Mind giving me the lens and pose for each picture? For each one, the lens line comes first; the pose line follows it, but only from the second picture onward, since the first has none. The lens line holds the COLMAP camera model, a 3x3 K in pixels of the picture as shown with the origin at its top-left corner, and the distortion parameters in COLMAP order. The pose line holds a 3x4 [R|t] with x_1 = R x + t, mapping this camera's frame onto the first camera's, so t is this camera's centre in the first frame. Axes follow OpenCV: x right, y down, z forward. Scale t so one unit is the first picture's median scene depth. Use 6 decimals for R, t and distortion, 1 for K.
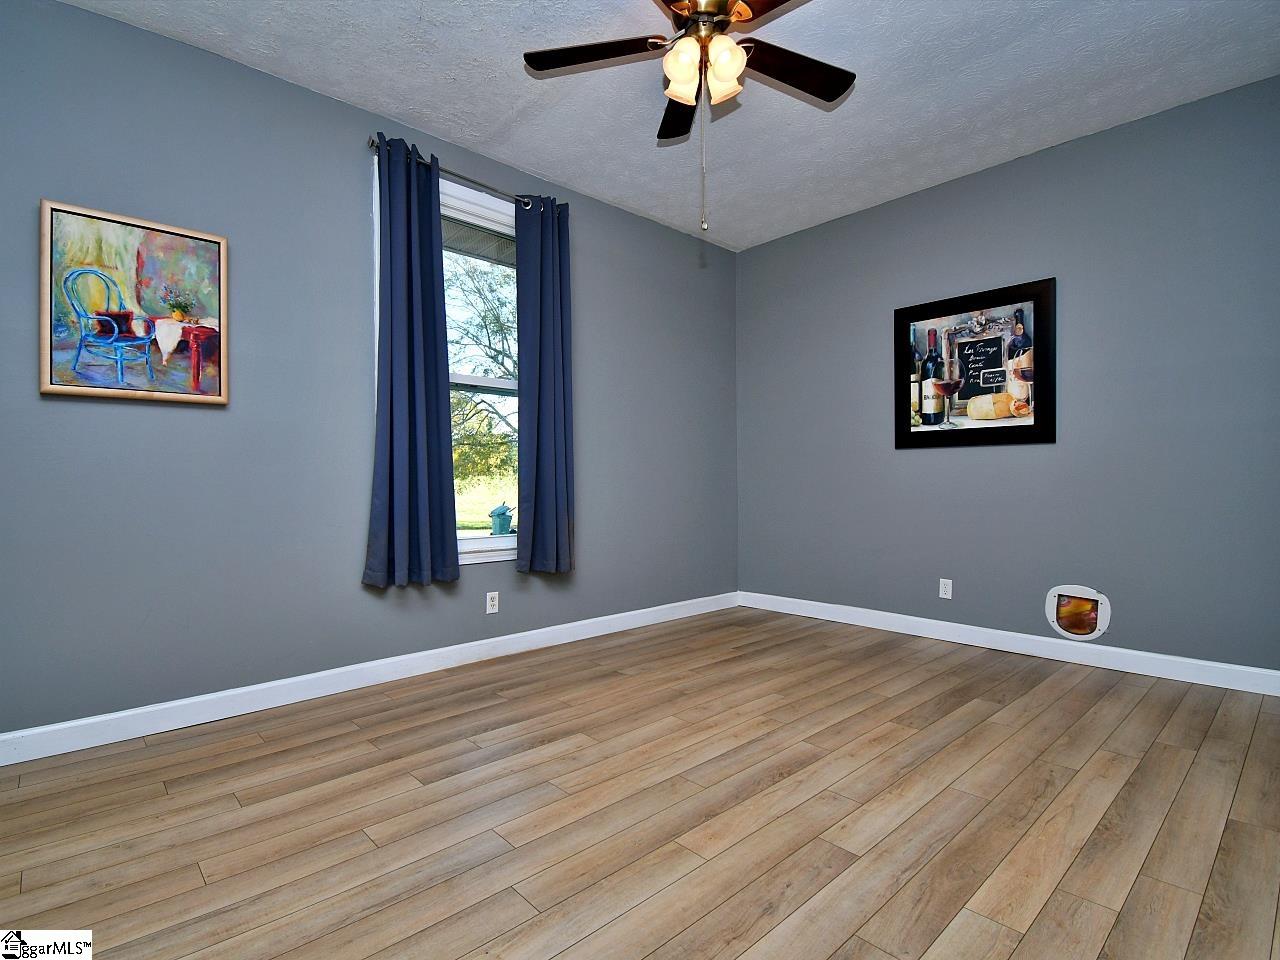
lens RADIAL K [[634.3, 0, 665.5], [0, 634.3, 489.0], [0, 0, 1]] dist [0.014181, -0.022297]
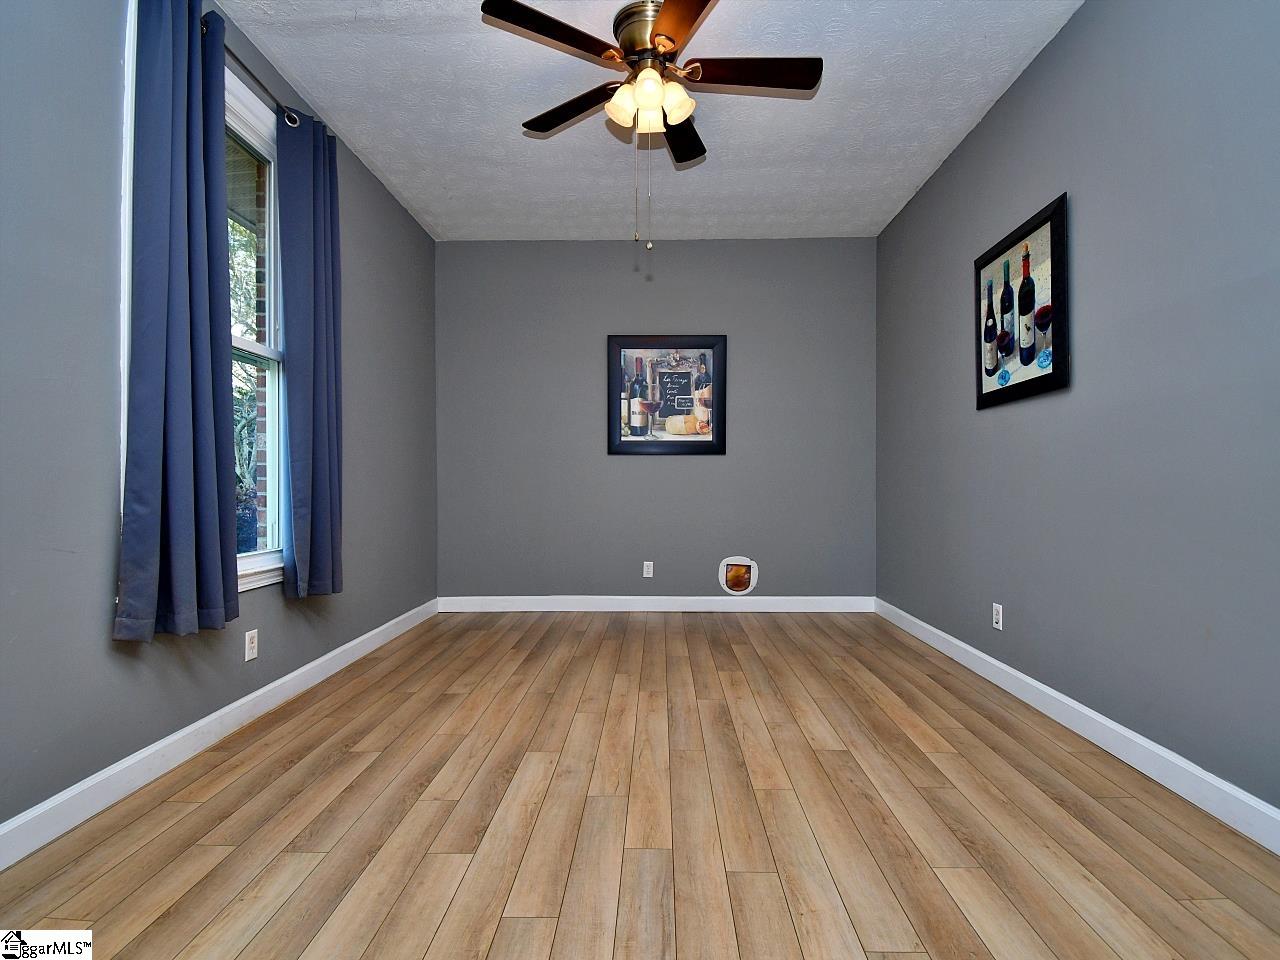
lens RADIAL K [[634.3, 0, 622.0], [0, 634.3, 490.7], [0, 0, 1]] dist [0.014181, -0.022297]
pose [[0.704583, -0.005730, 0.709598, -0.570115], [0.006419, 0.999978, 0.001701, 0.002011], [-0.709593, 0.003357, 0.704604, 0.203960]]
